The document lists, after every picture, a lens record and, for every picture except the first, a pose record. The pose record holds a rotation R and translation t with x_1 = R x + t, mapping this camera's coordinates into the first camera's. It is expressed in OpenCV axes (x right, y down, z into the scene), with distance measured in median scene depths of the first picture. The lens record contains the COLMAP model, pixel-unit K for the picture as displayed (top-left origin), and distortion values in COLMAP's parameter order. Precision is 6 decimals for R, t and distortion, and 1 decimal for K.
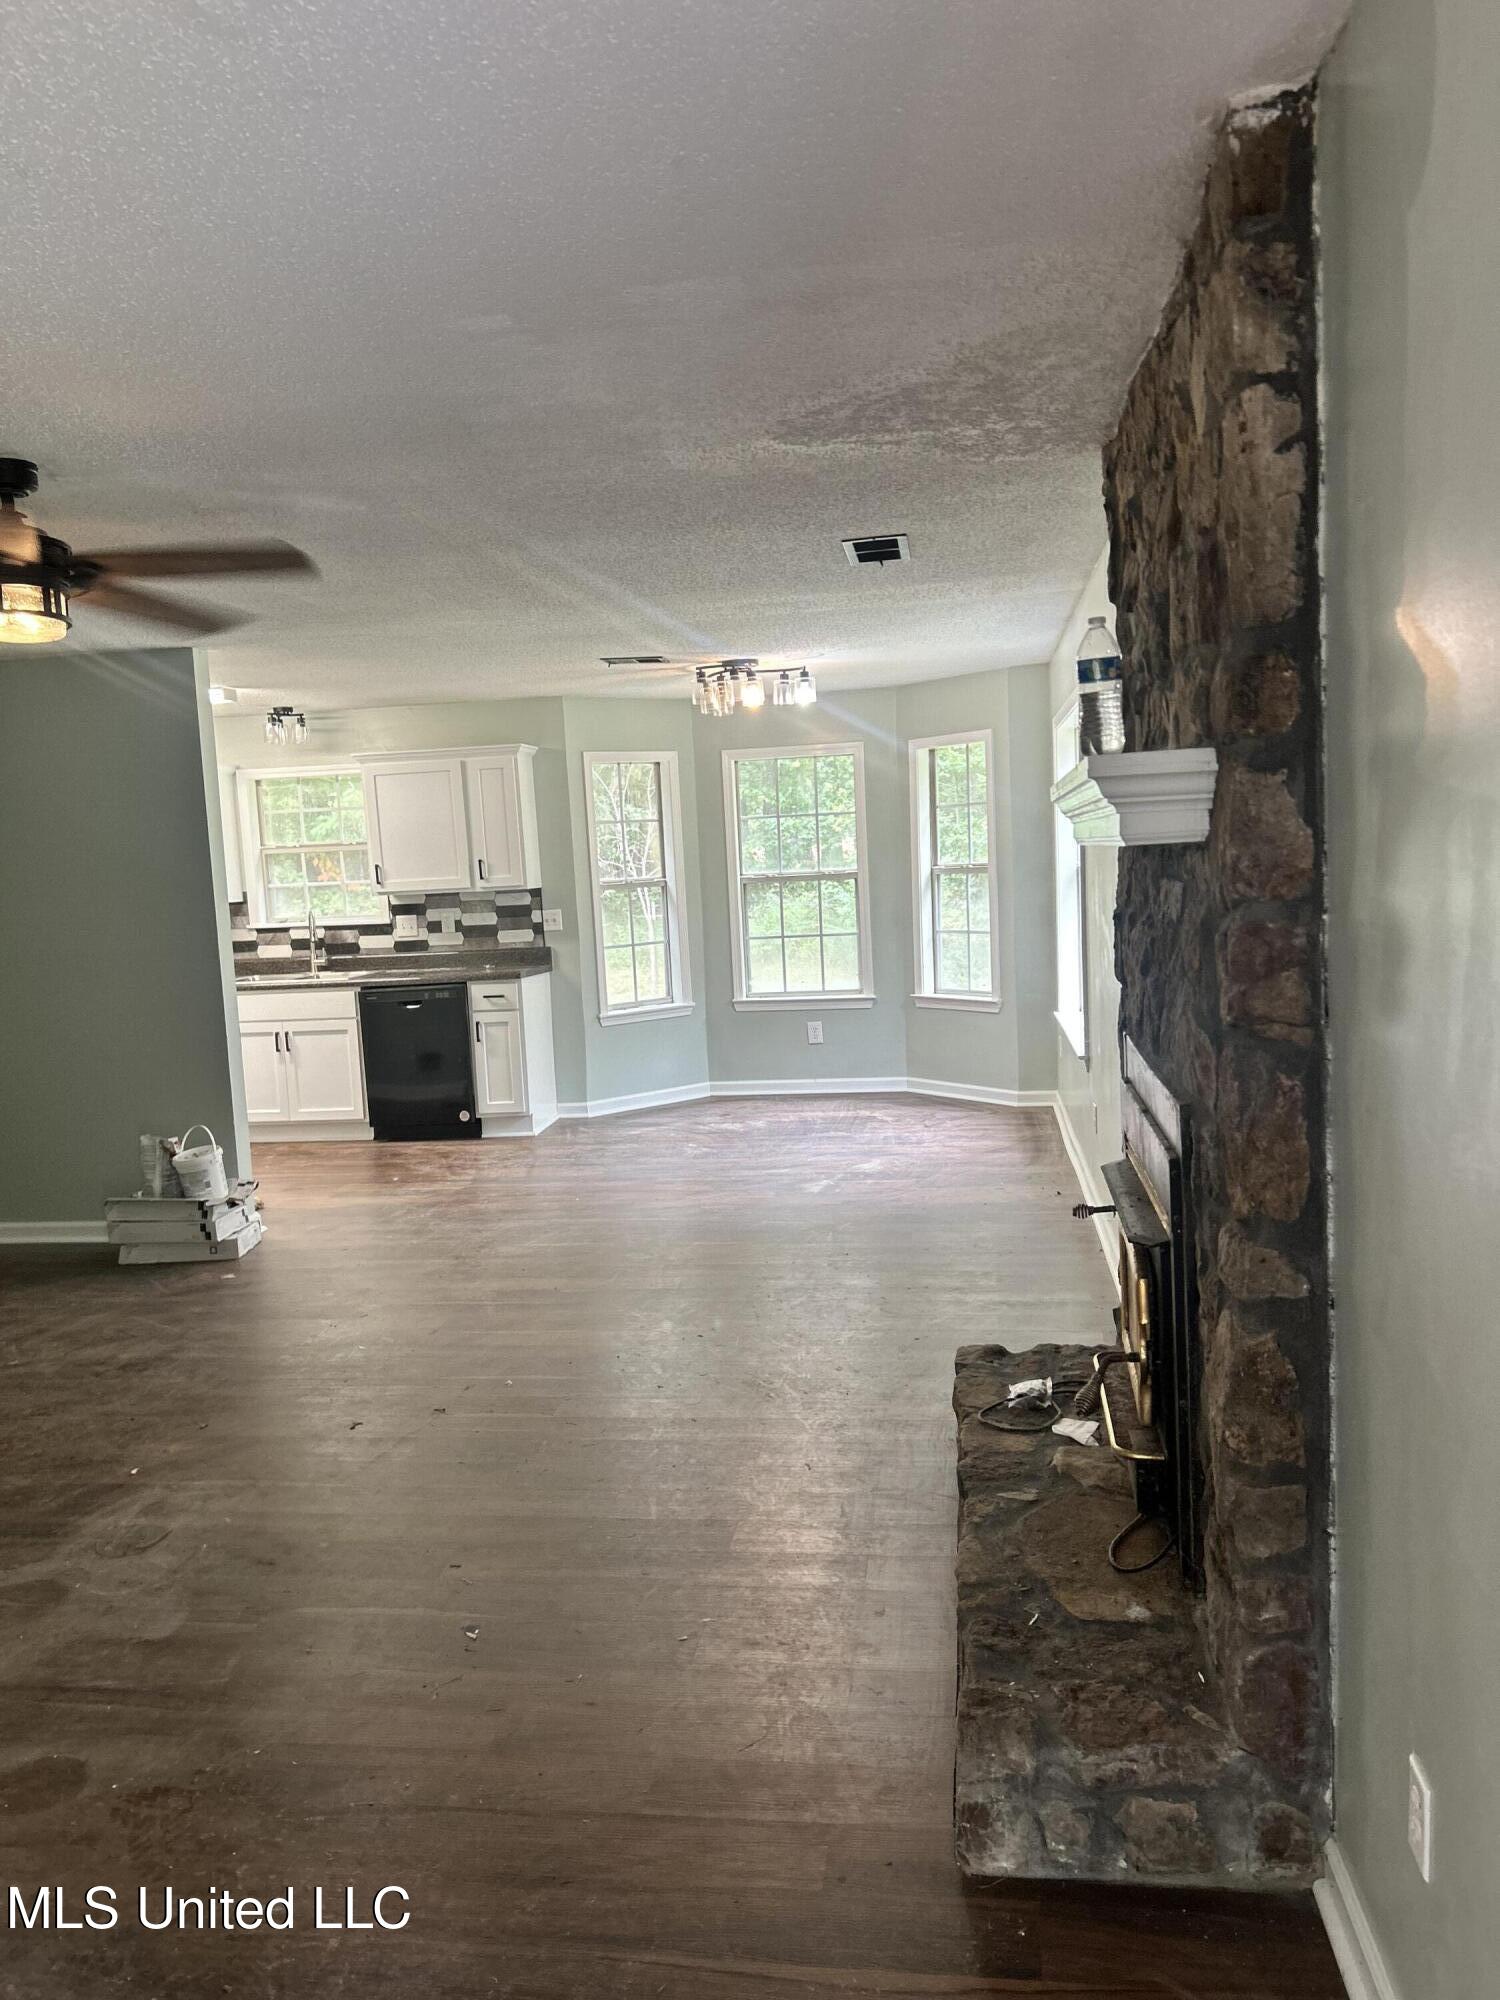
lens RADIAL K [[1506.7, 0, 760.2], [0, 1506.7, 1014.3], [0, 0, 1]] dist [0.064767, -0.079365]
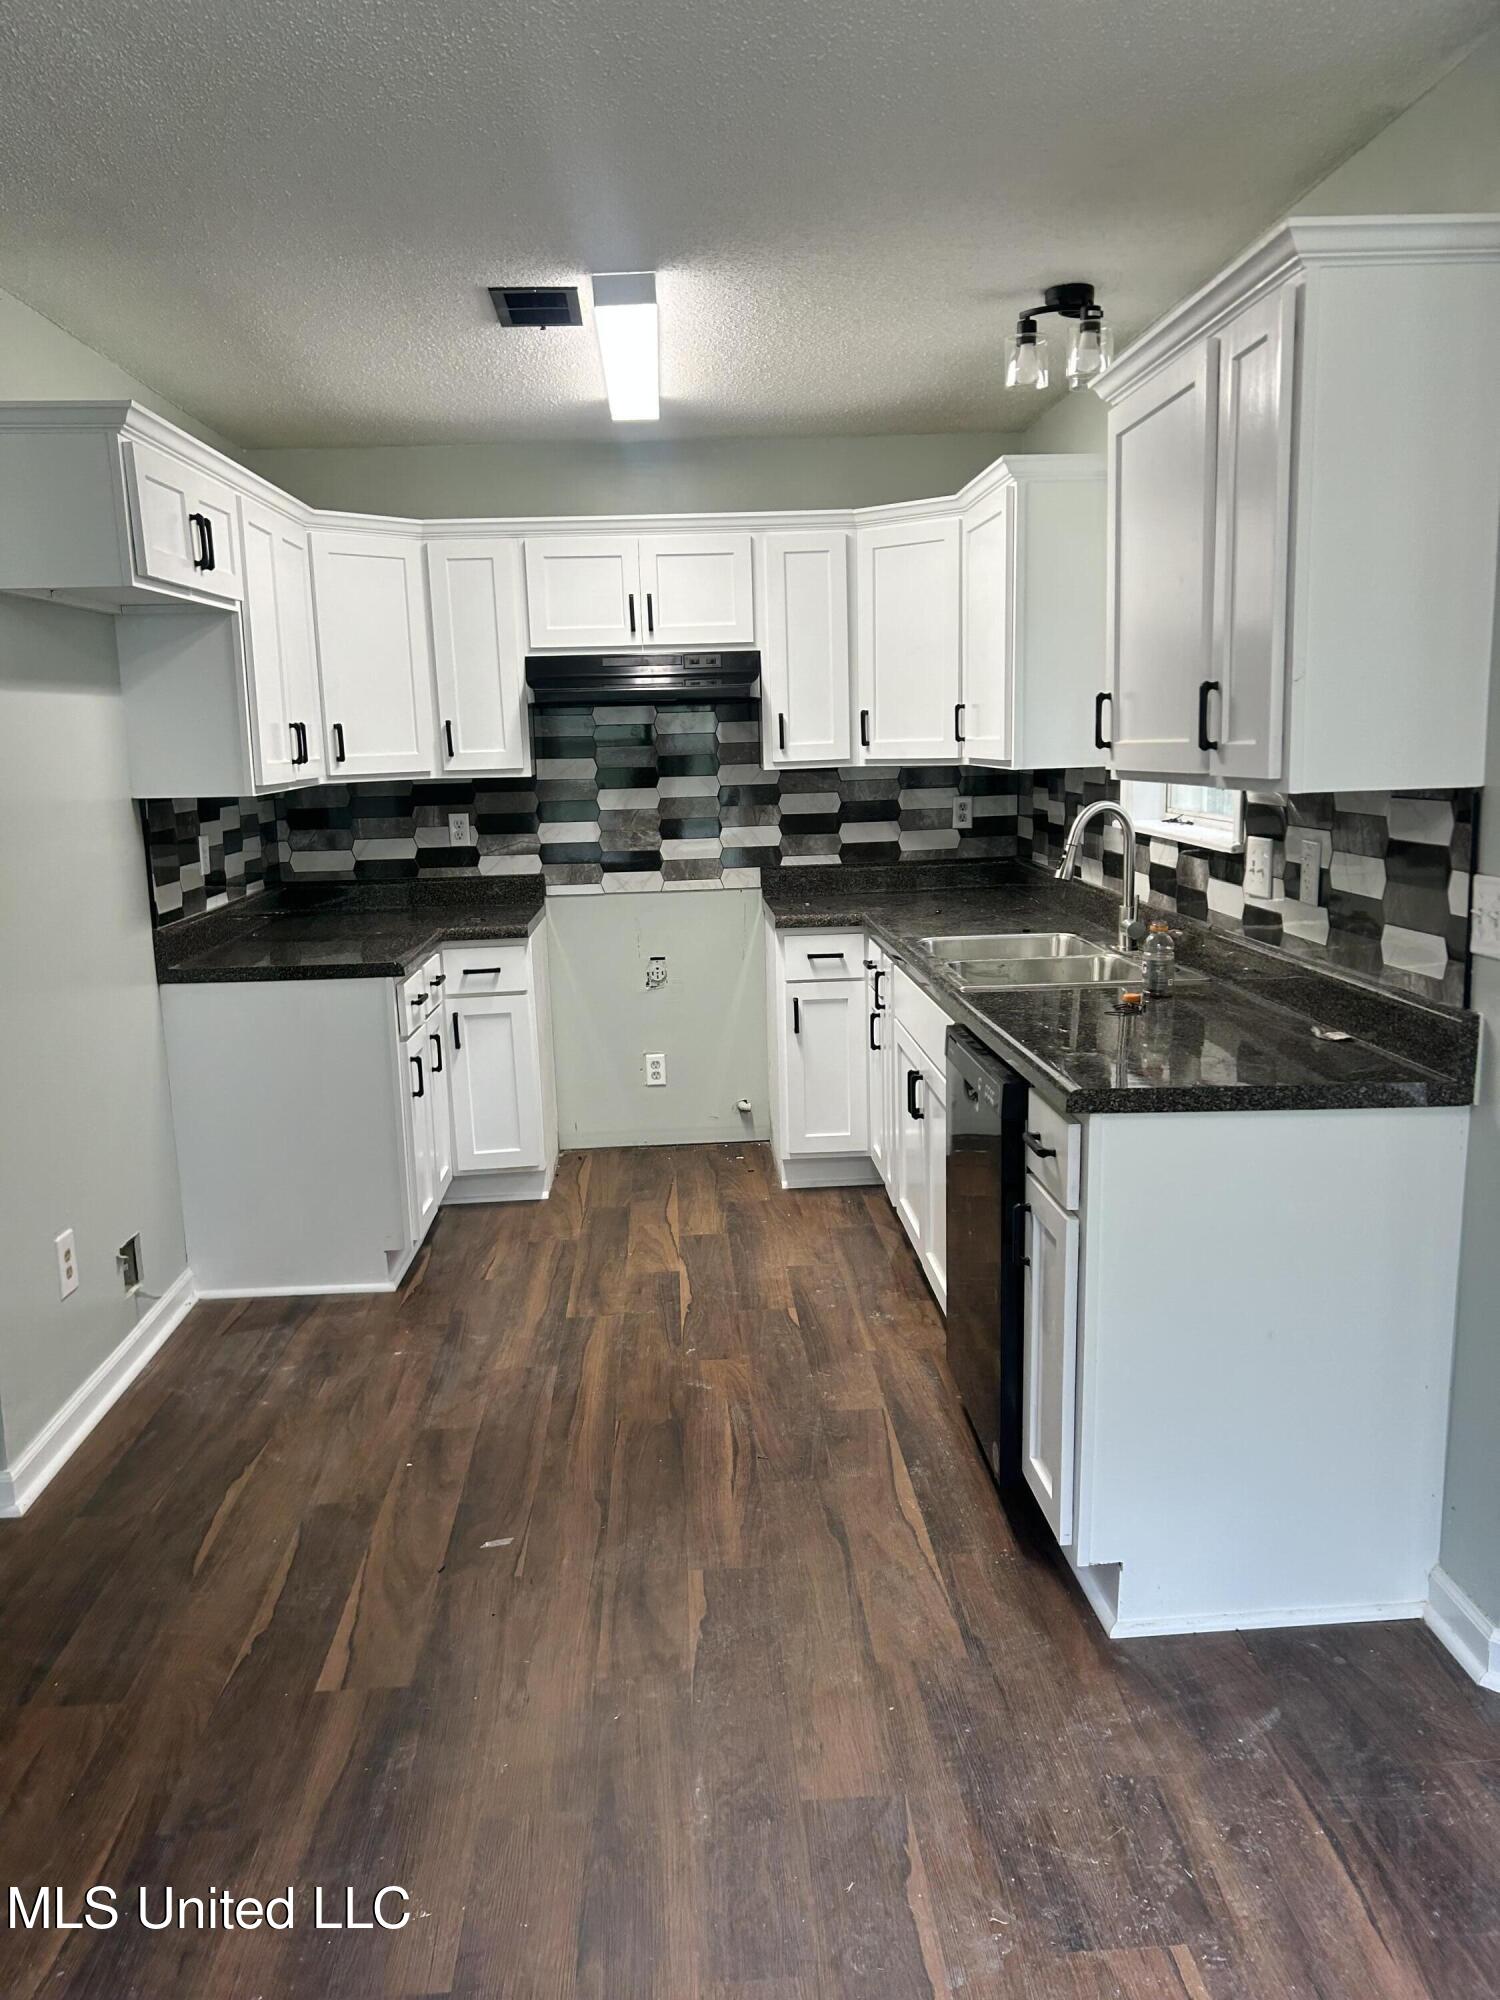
lens RADIAL K [[1506.7, 0, 743.9], [0, 1506.7, 997.0], [0, 0, 1]] dist [0.064767, -0.079365]
pose [[0.180394, 0.211103, -0.960674, 0.091929], [-0.085680, 0.976357, 0.198460, -0.089237], [0.979856, 0.046510, 0.194216, 0.817901]]
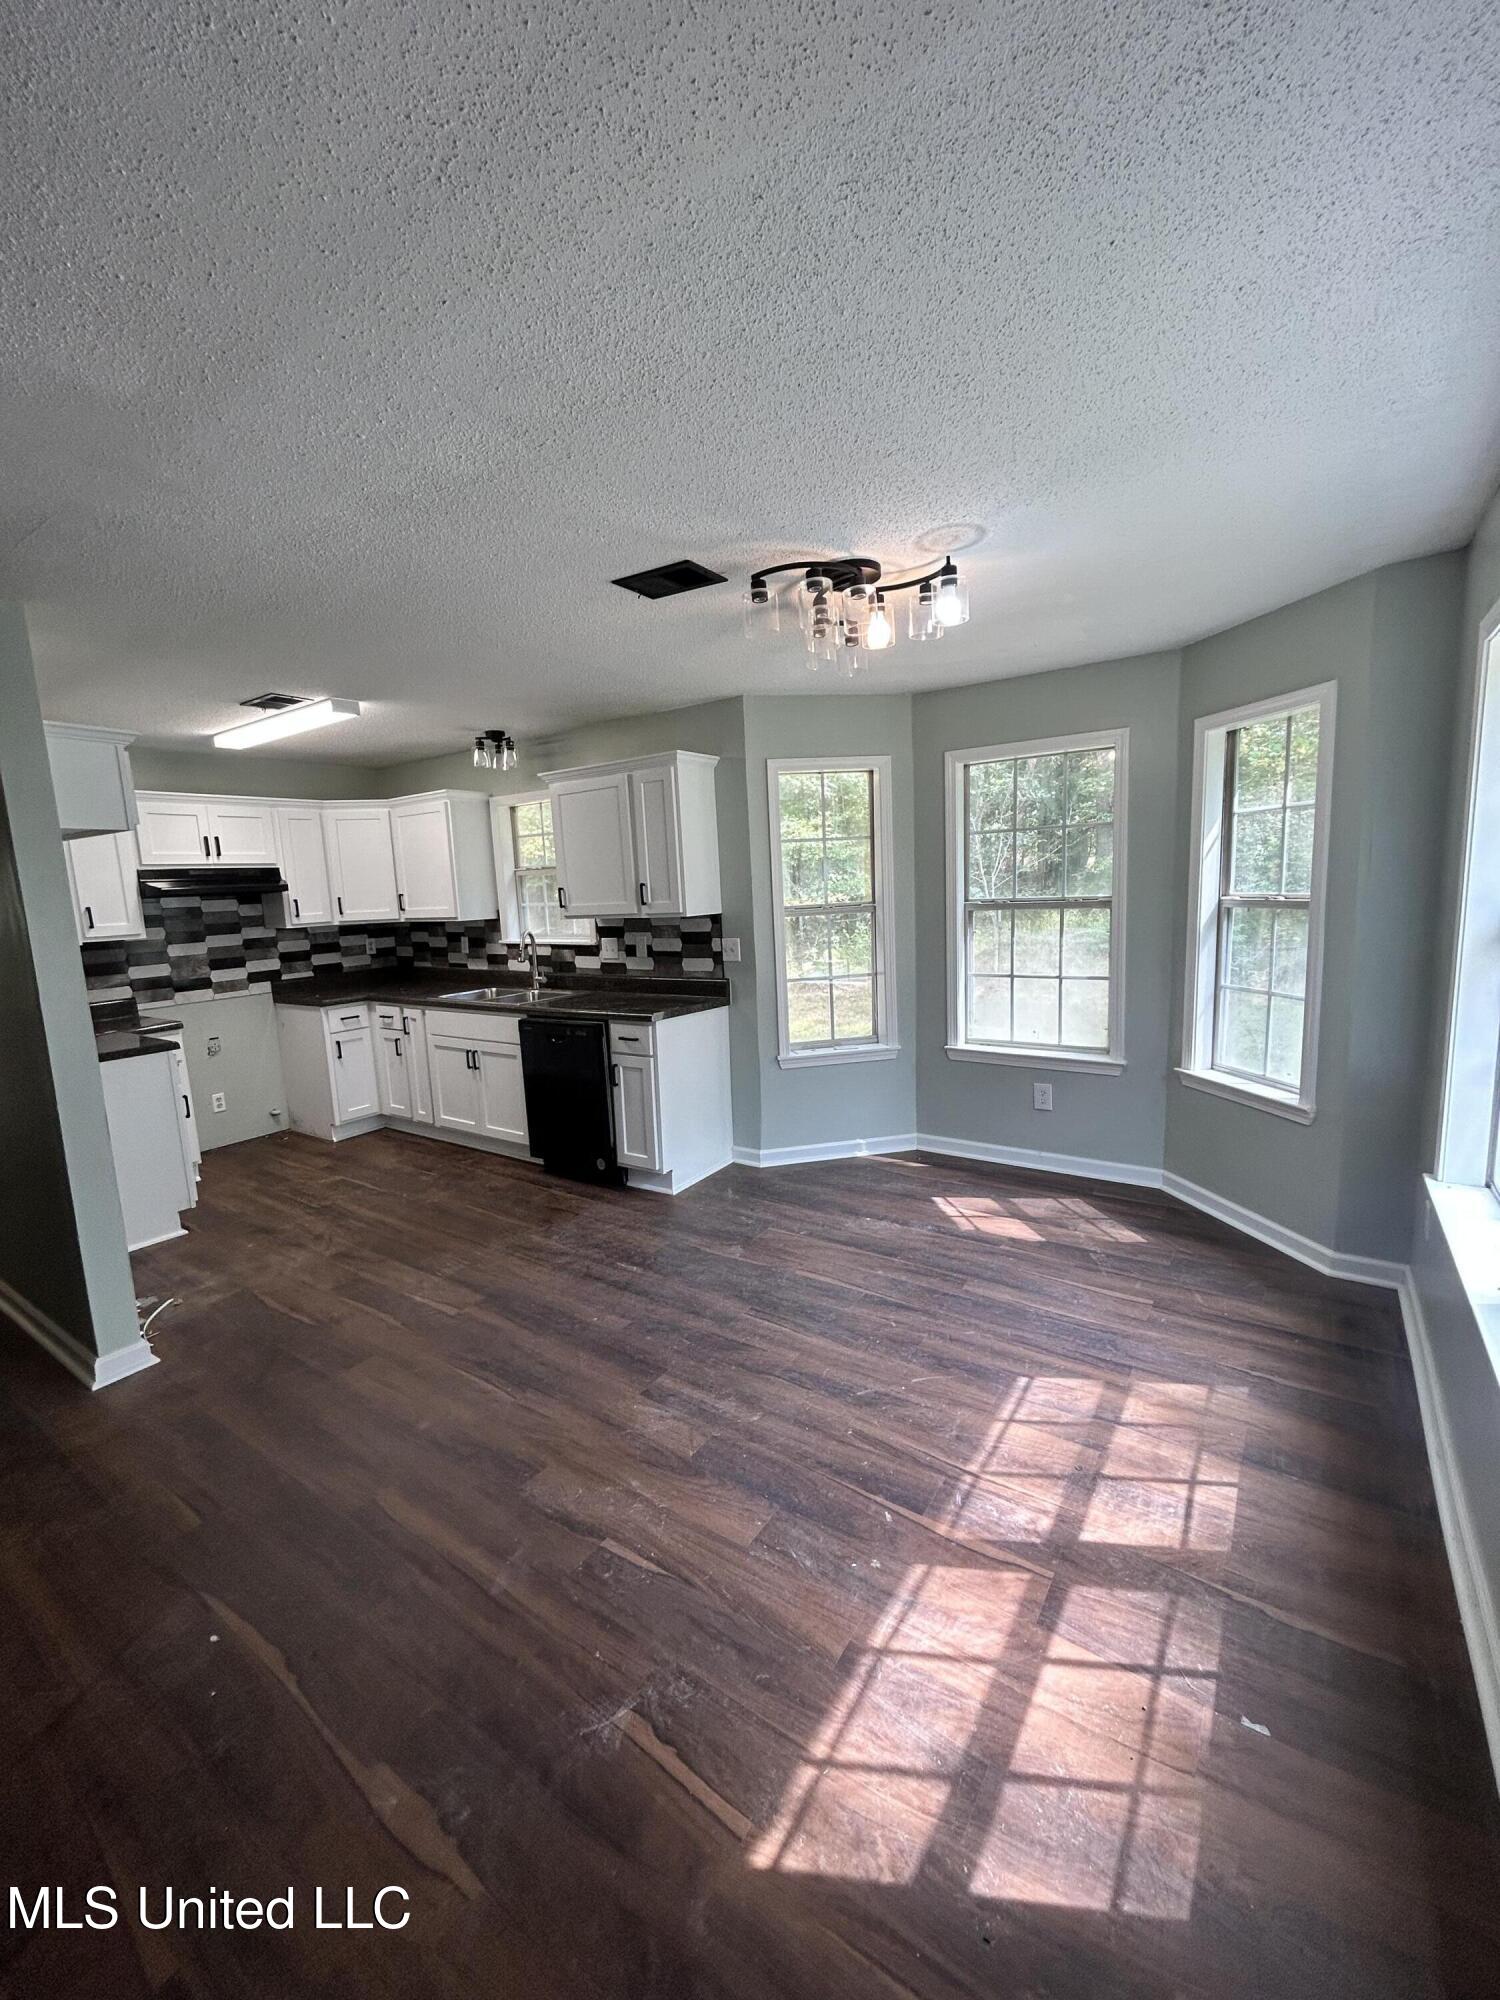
lens RADIAL K [[810.6, 0, 751.5], [0, 810.6, 999.5], [0, 0, 1]] dist [-0.001907, 0.001676]
pose [[0.892353, 0.072635, -0.445454, 0.092078], [-0.047774, 0.996622, 0.066804, -0.065287], [0.448802, -0.038332, 0.892809, 0.564421]]
